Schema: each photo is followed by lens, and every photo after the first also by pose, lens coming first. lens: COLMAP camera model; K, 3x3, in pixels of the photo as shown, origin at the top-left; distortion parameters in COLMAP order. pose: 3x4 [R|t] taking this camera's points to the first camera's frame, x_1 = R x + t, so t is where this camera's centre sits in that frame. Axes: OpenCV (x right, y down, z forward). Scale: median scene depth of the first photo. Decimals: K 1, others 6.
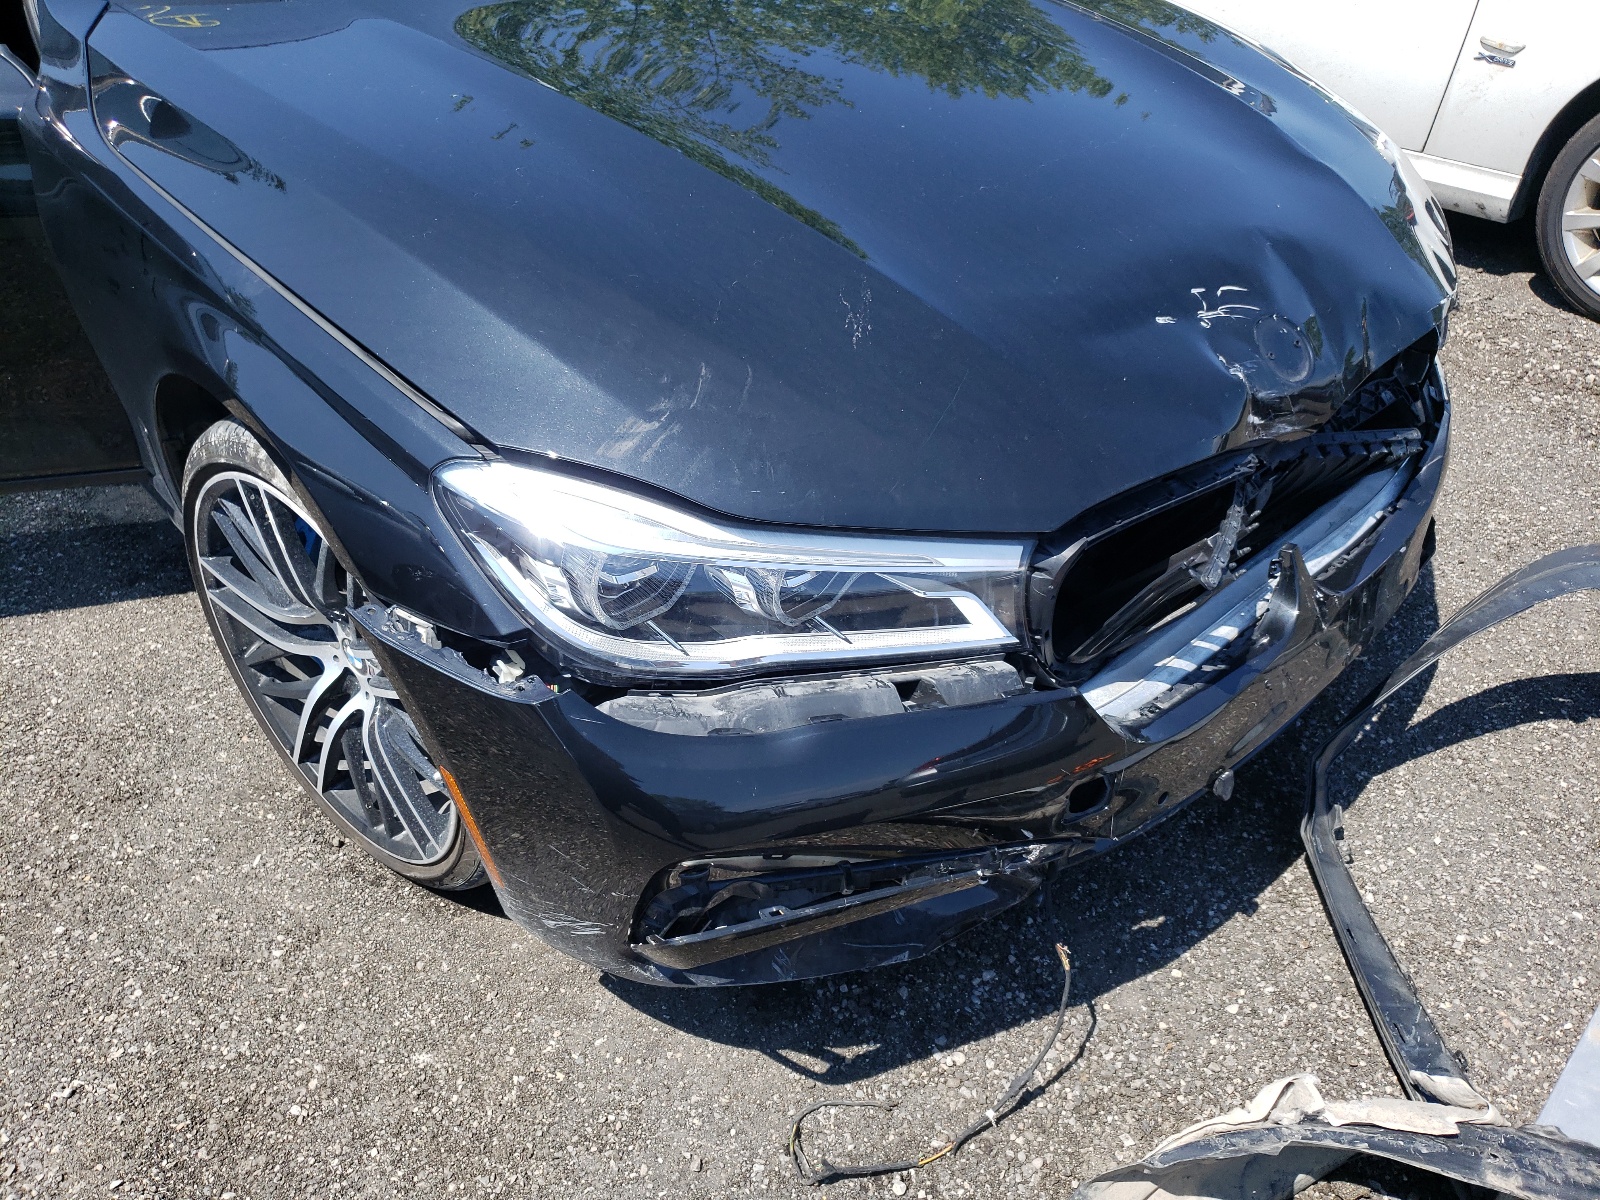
lens RADIAL K [[1318.4, 0, 800.0], [0, 1318.4, 600.0], [0, 0, 1]] dist [-0.003962, 0.069113]
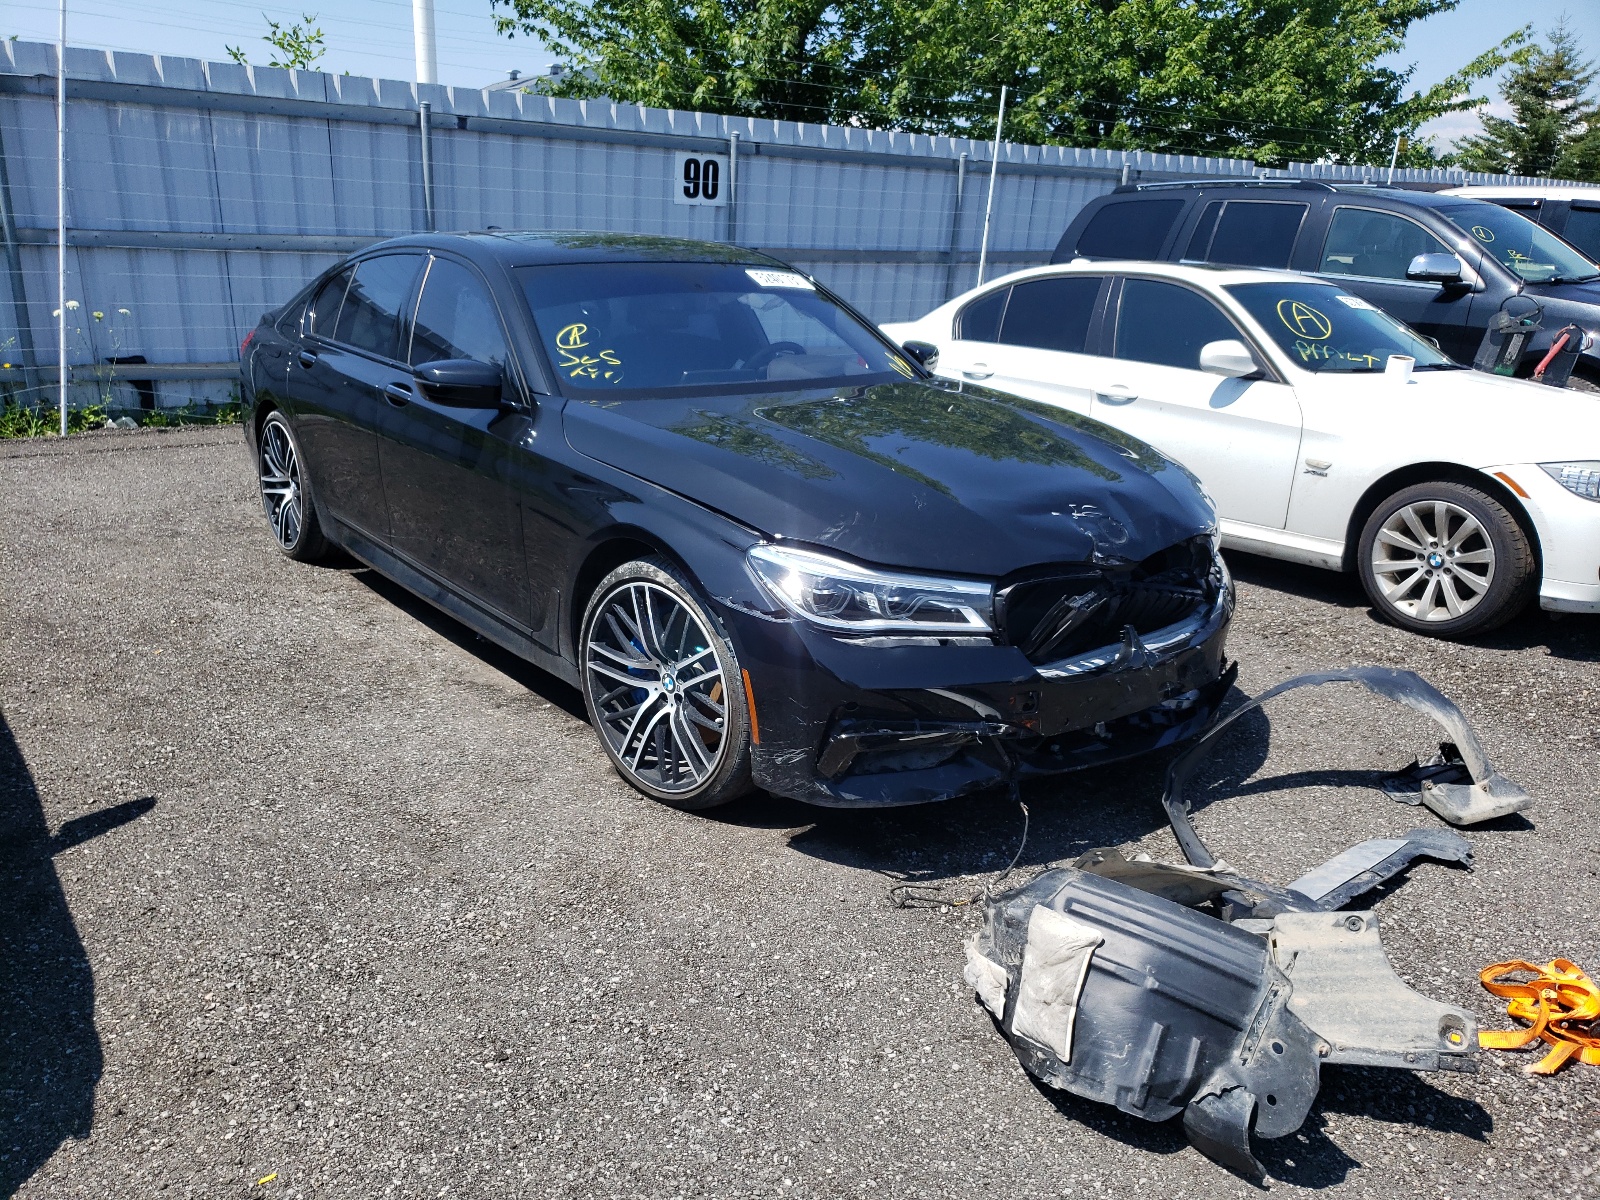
lens RADIAL K [[1318.4, 0, 800.0], [0, 1318.4, 600.0], [0, 0, 1]] dist [-0.003962, 0.069113]
pose [[0.999124, 0.010773, -0.040440, -0.064914], [-0.024086, 0.938244, -0.345135, 0.679252], [0.034224, 0.345806, 0.937682, -1.023431]]
